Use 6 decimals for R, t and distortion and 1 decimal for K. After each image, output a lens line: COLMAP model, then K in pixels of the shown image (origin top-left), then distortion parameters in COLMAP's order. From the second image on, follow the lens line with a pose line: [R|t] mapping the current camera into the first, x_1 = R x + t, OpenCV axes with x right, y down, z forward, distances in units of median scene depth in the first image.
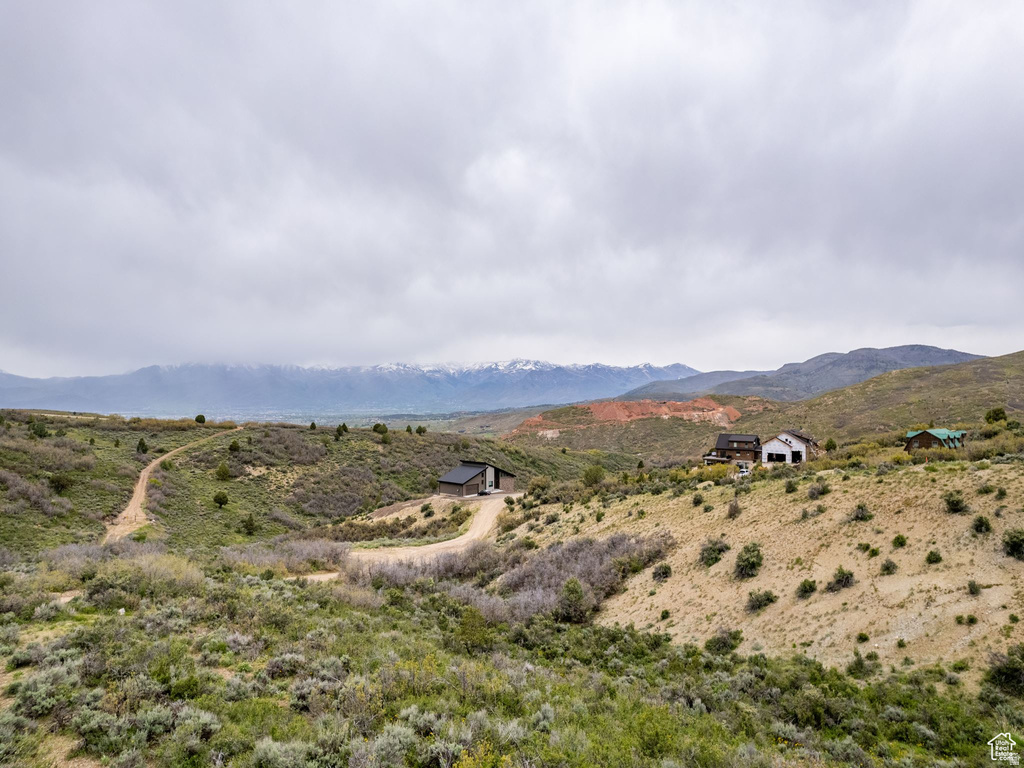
lens RADIAL K [[657.2, 0, 509.9], [0, 657.2, 387.9], [0, 0, 1]] dist [-0.060083, 0.051079]
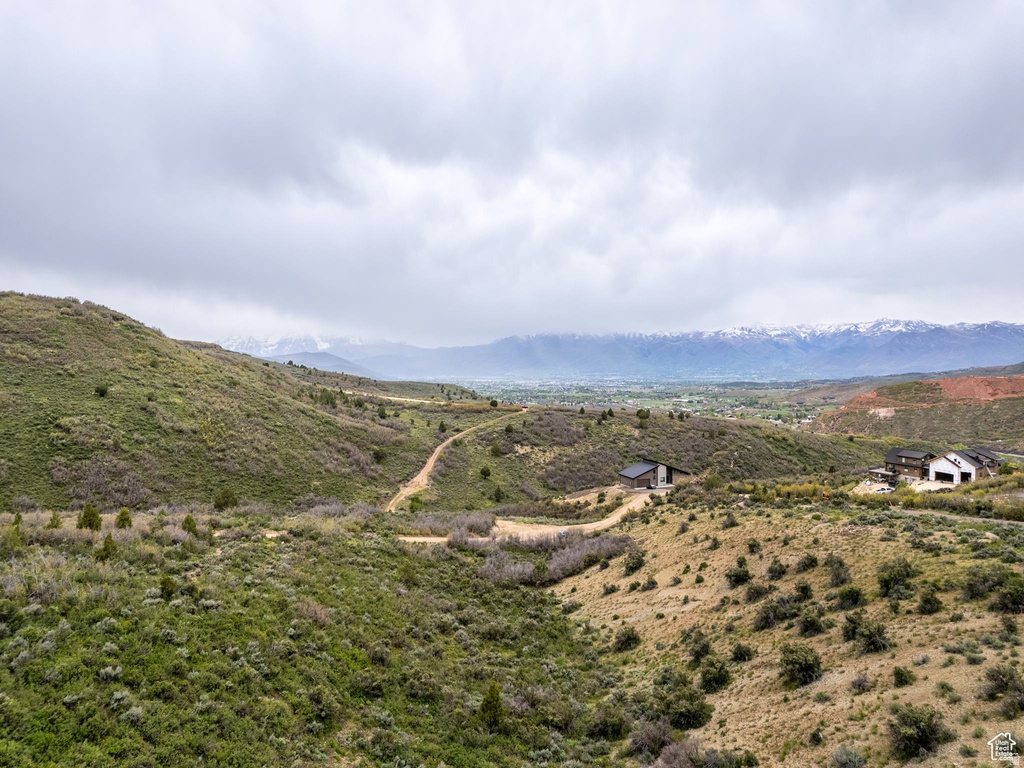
lens RADIAL K [[657.2, 0, 509.9], [0, 657.2, 387.9], [0, 0, 1]] dist [-0.060083, 0.051079]
pose [[0.872806, 0.015387, -0.487824, 0.244830], [0.009721, 0.998757, 0.048896, -0.063621], [0.487970, -0.047419, 0.871571, -0.127058]]
